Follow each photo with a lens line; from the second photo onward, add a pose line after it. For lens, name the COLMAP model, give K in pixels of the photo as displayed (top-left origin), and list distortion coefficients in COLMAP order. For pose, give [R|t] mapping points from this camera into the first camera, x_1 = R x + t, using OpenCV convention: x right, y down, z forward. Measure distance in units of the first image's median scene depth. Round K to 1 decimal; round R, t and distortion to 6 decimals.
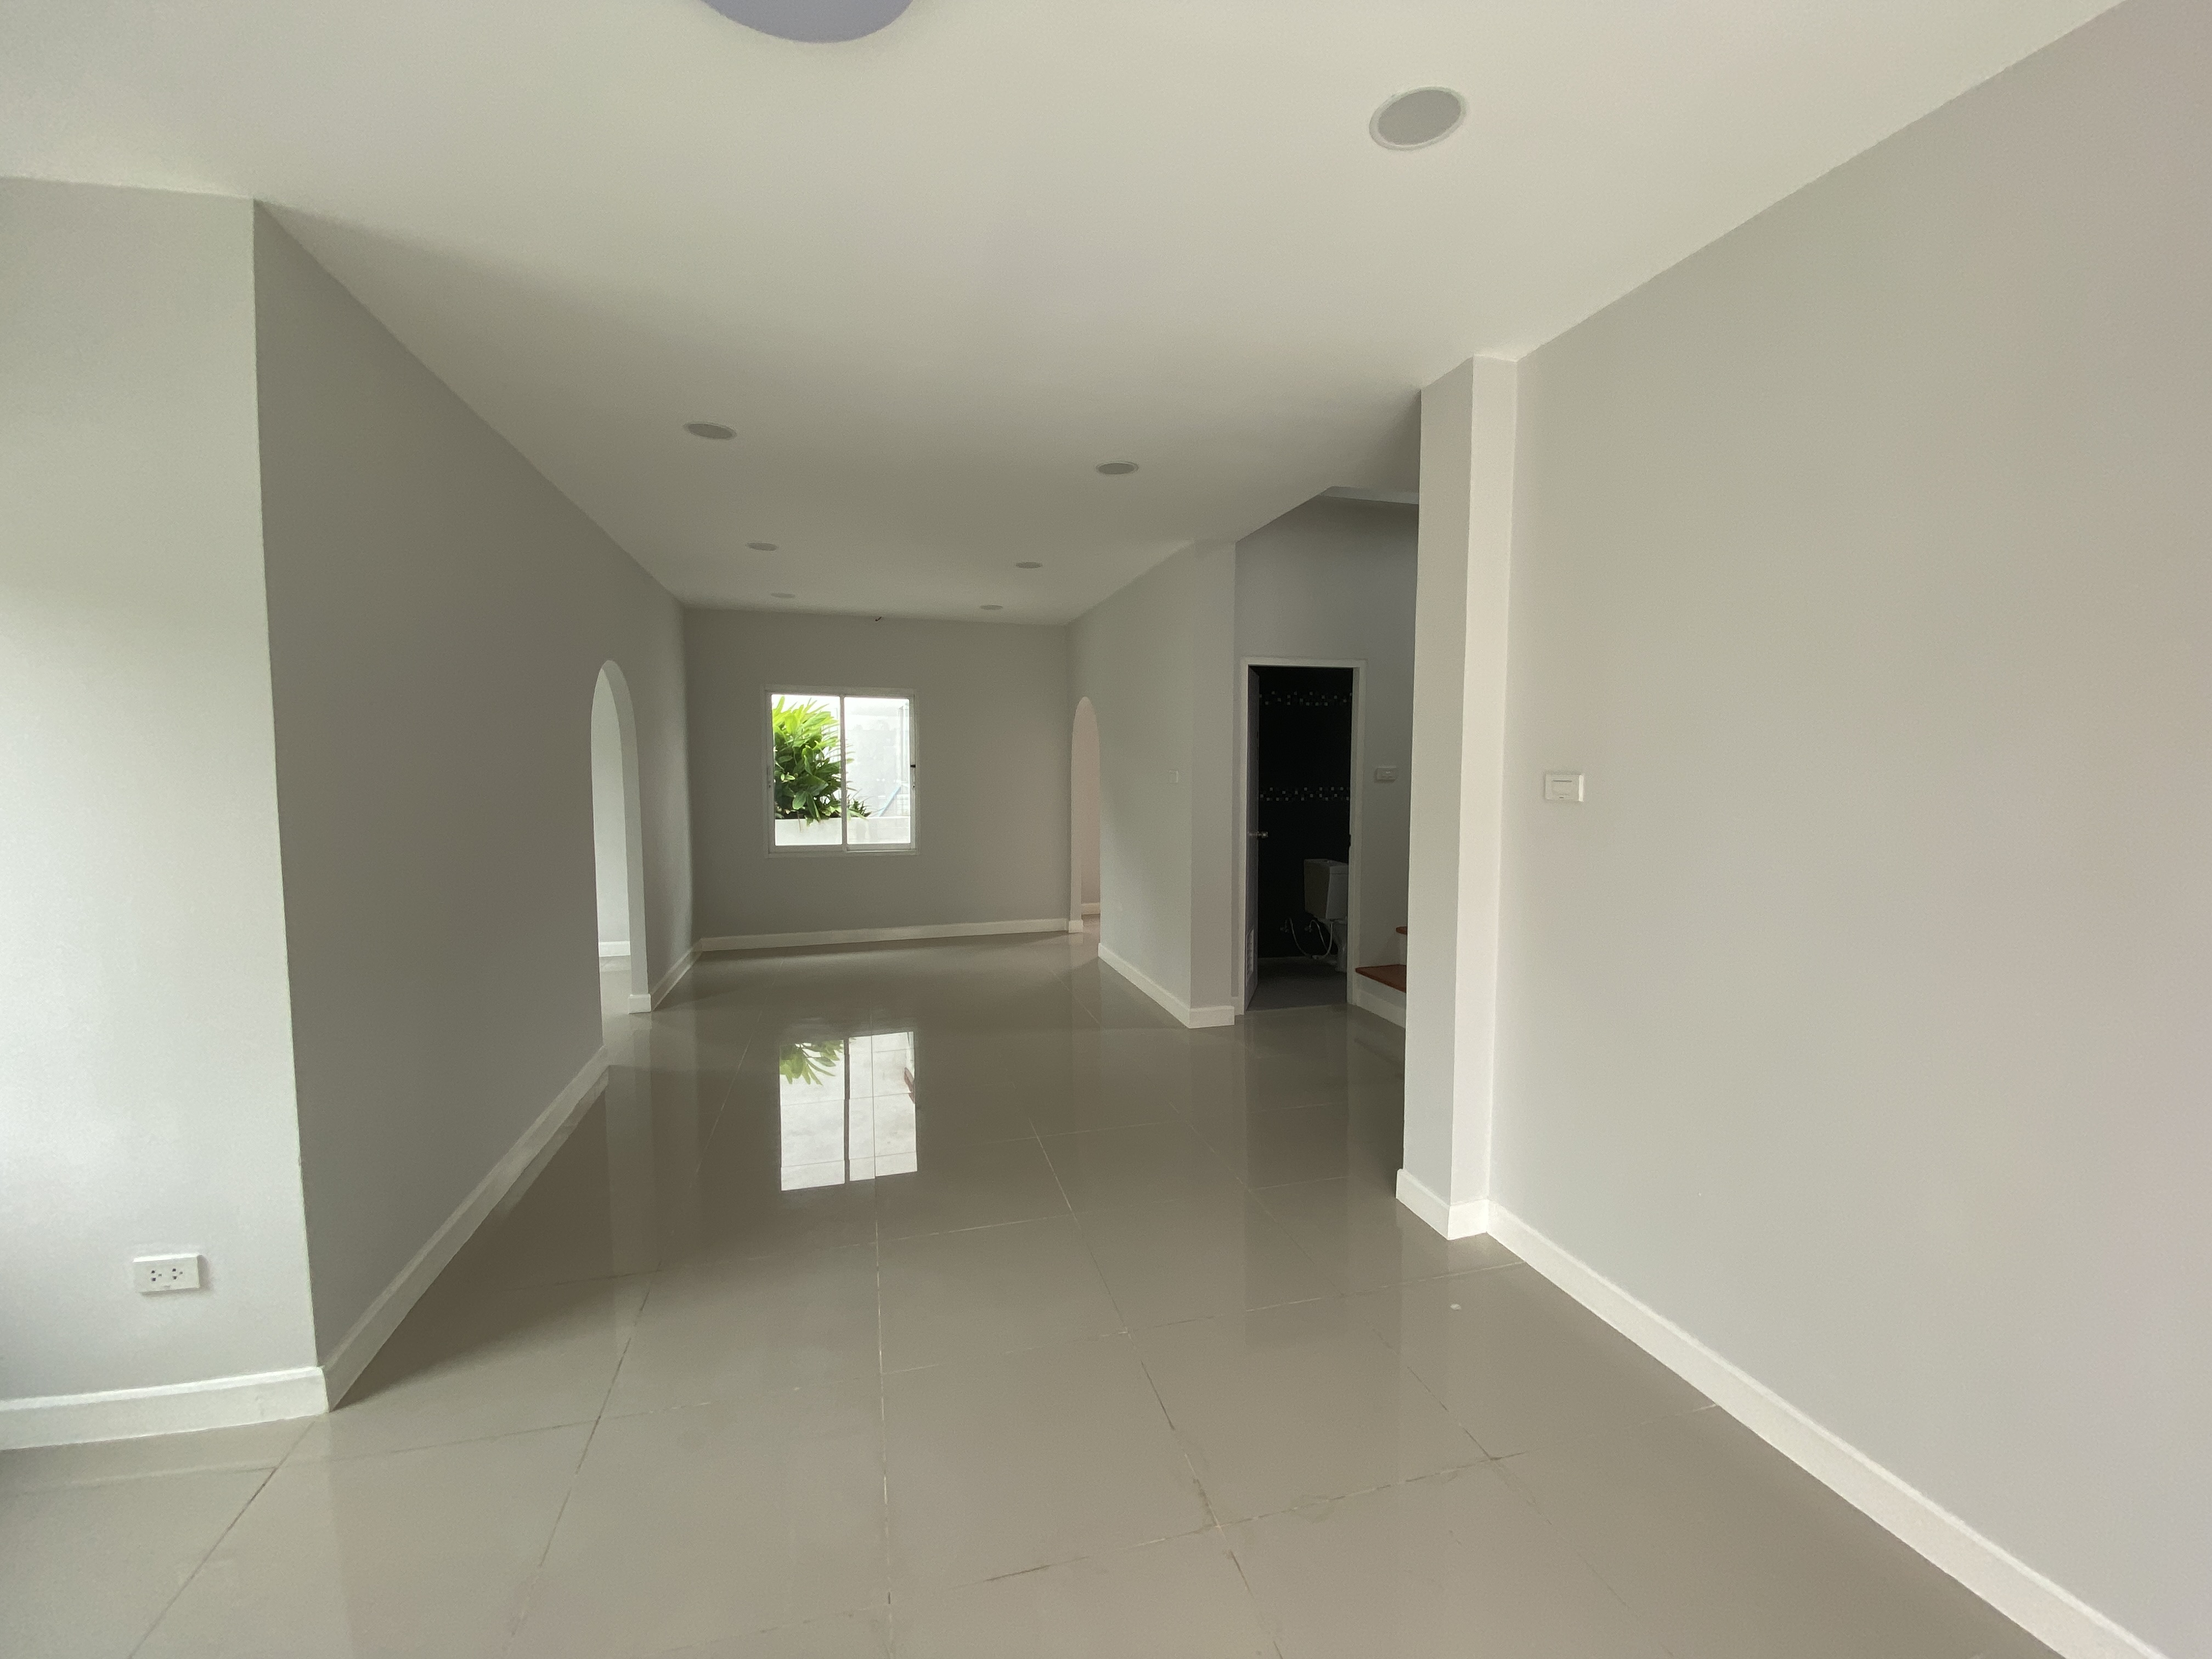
lens RADIAL K [[870.5, 0, 1106.0], [0, 870.5, 829.5], [0, 0, 1]] dist [0.010504, -0.000091]
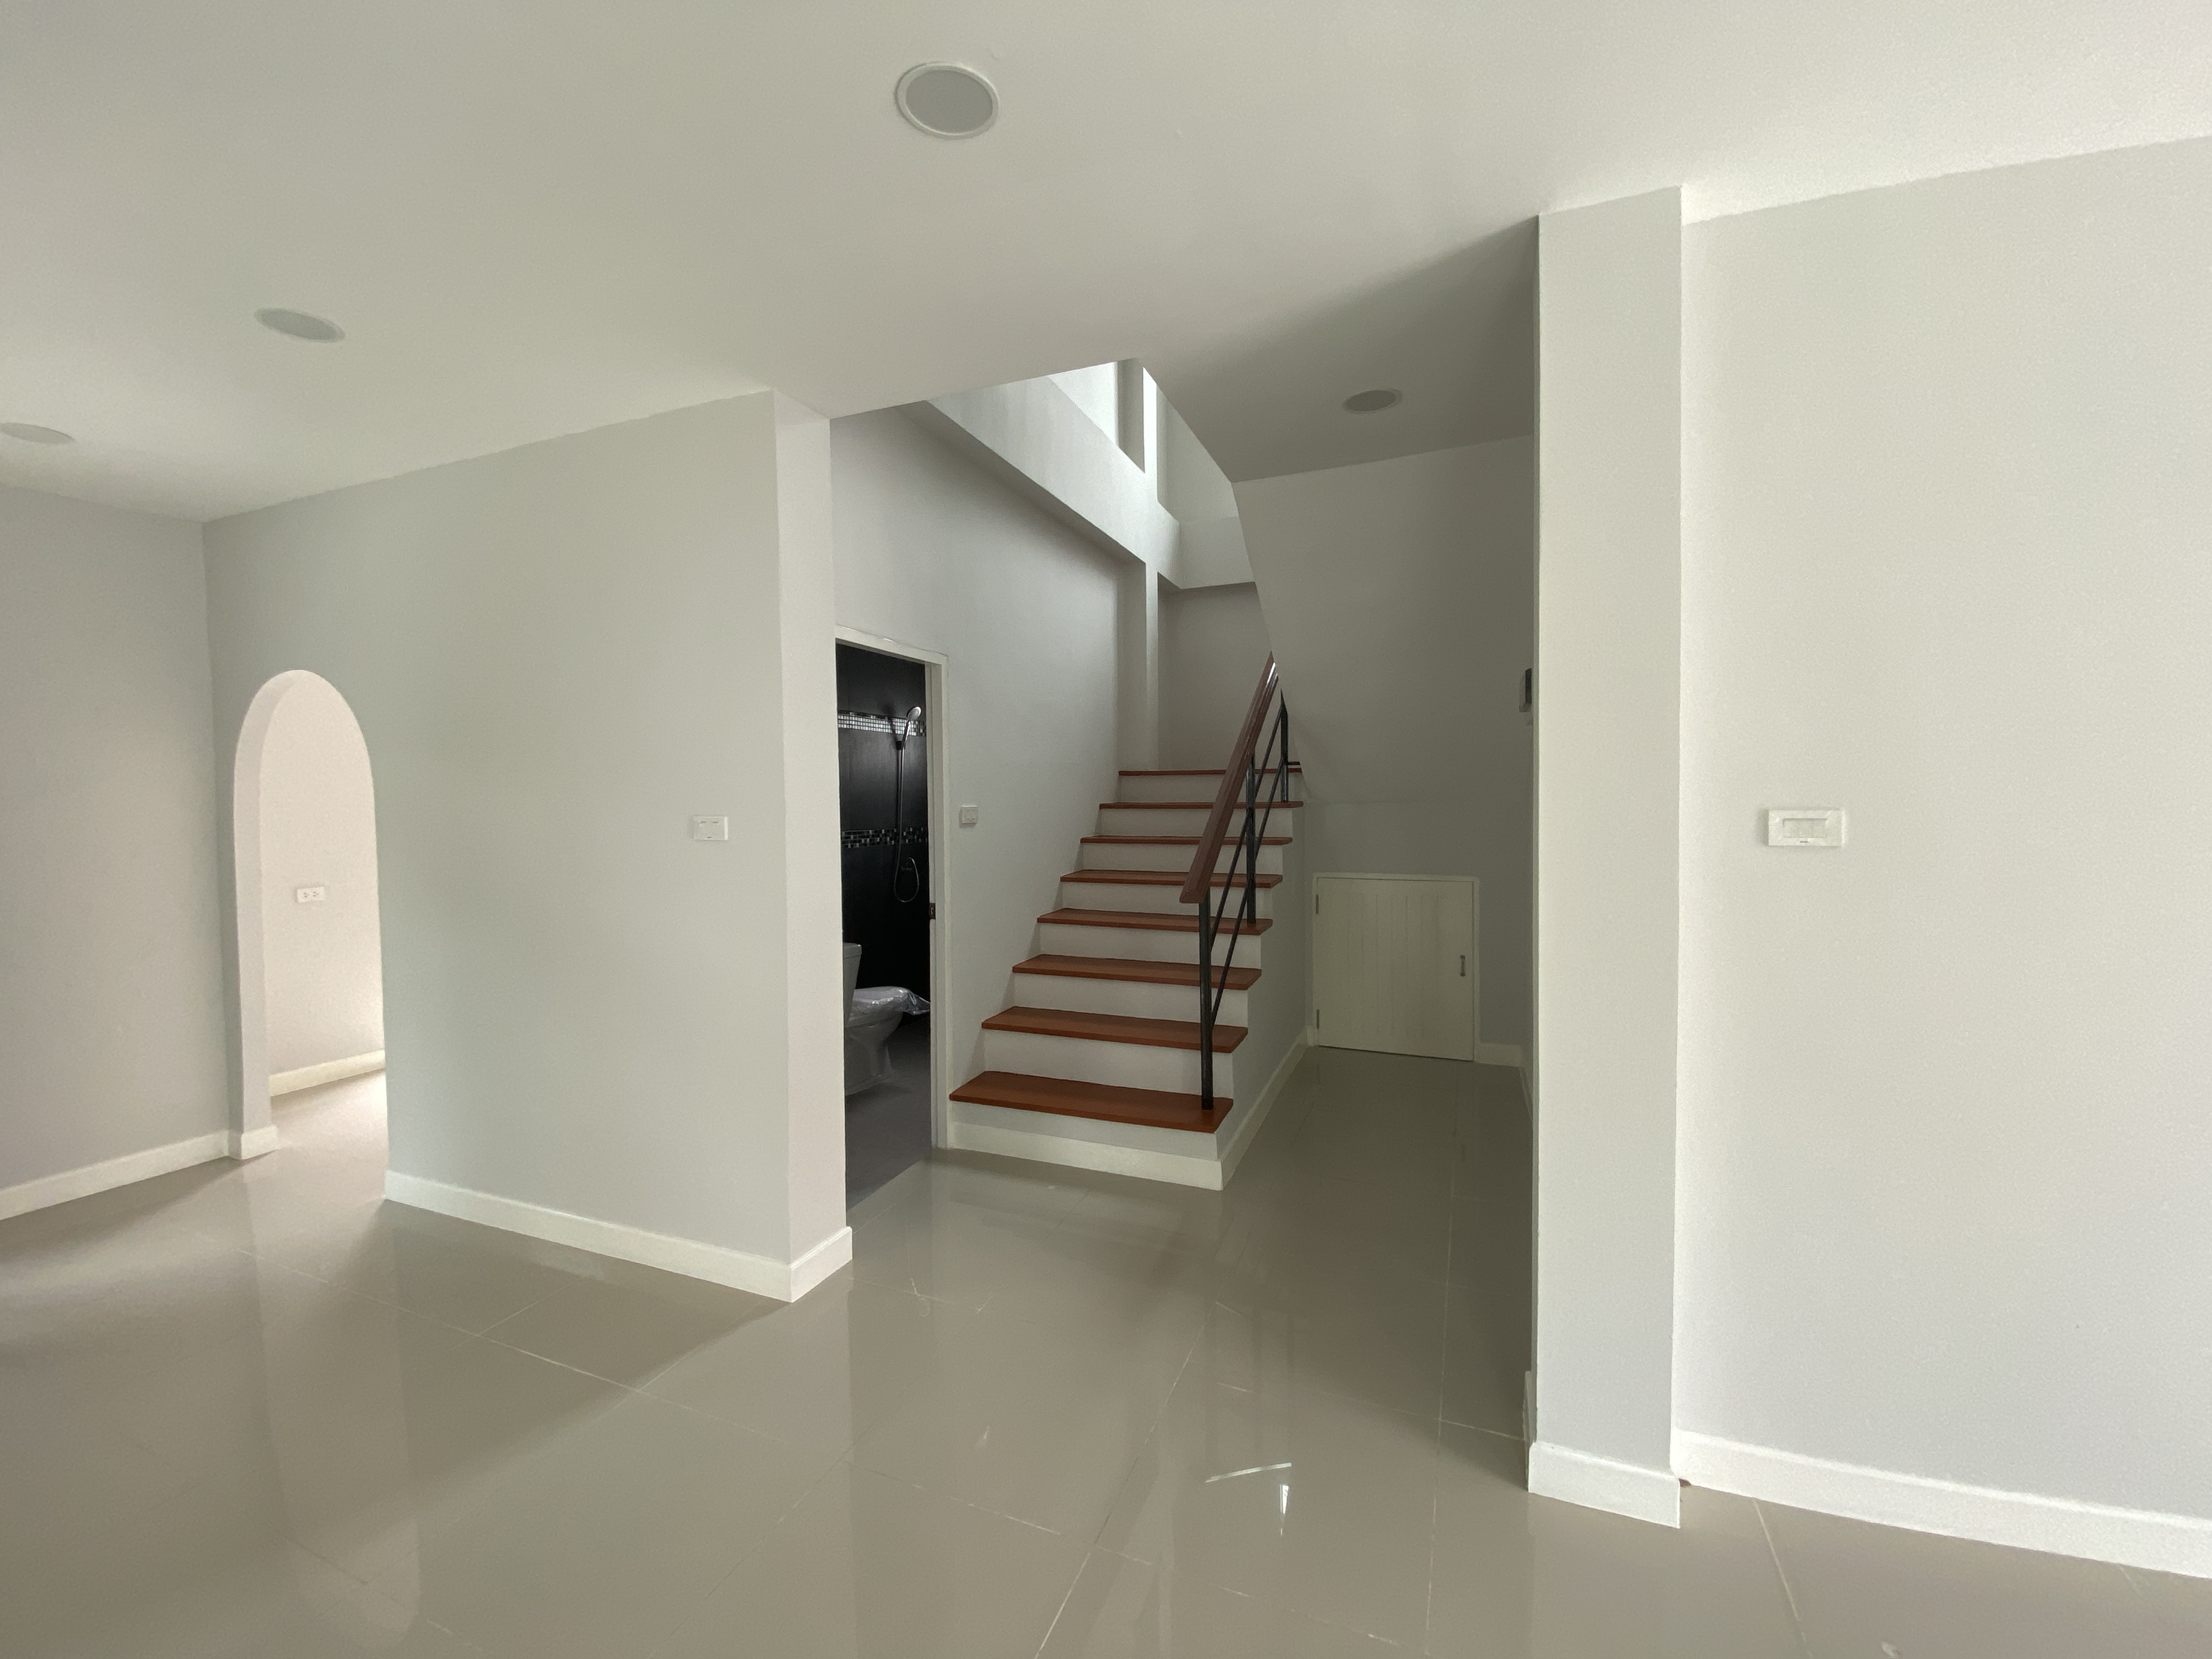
lens RADIAL K [[870.5, 0, 1106.0], [0, 870.5, 829.5], [0, 0, 1]] dist [0.010504, -0.000091]
pose [[0.613822, -0.029684, 0.788886, -0.189647], [0.066275, 0.997703, -0.014027, -0.034792], [-0.786657, 0.060894, 0.614380, 0.467683]]
